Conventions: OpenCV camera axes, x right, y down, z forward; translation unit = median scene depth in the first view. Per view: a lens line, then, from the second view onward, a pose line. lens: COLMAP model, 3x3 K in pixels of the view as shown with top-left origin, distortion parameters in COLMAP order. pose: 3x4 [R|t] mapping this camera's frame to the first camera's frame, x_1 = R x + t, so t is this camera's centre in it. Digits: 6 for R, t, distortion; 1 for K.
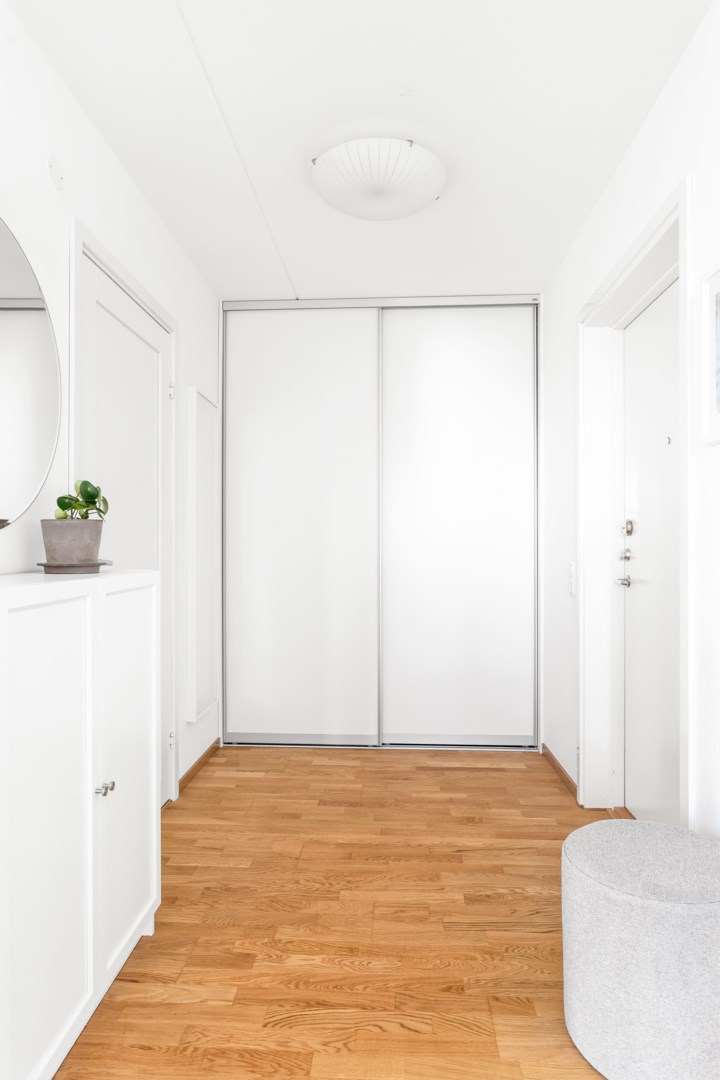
lens RADIAL K [[643.5, 0, 360.0], [0, 643.5, 540.0], [0, 0, 1]] dist [-0.004718, 0.002287]
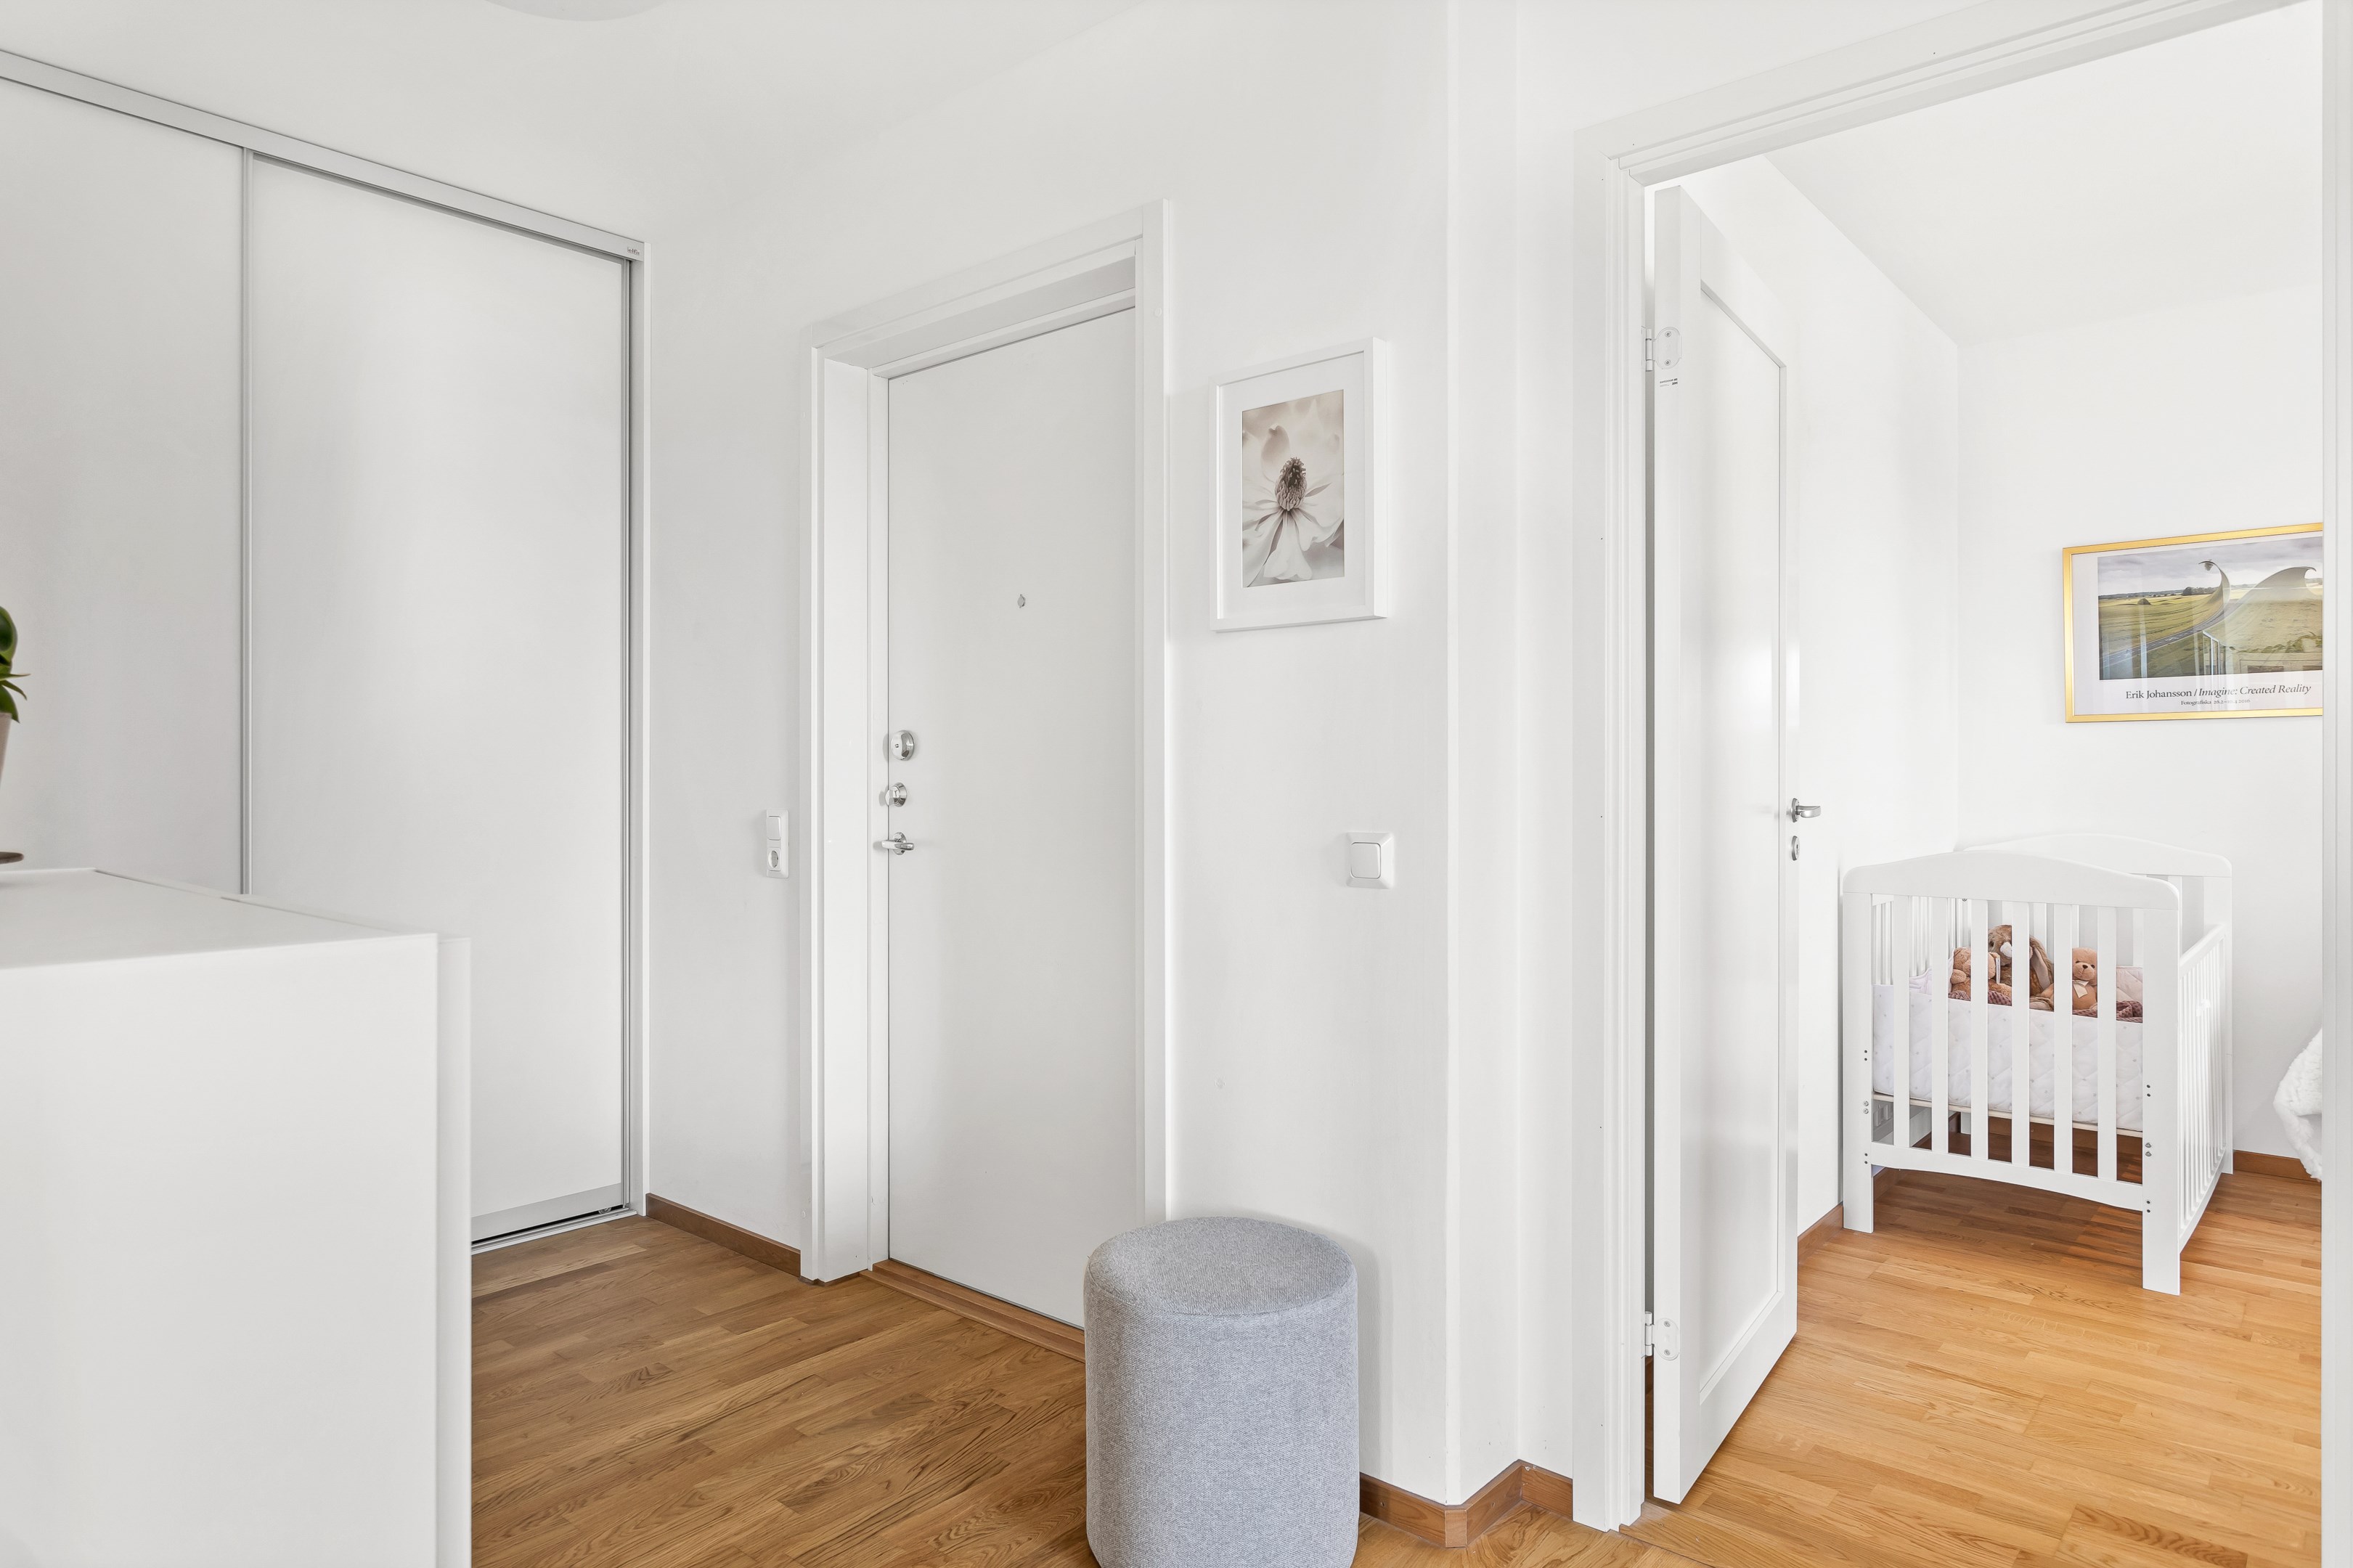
lens RADIAL K [[1379.2, 0, 1164.8], [0, 1379.2, 754.5], [0, 0, 1]] dist [-0.014052, 0.009769]
pose [[0.620546, 0.009443, 0.784113, -0.375623], [-0.008869, 0.999948, -0.005023, -0.007581], [-0.784120, -0.003837, 0.620597, 0.100660]]
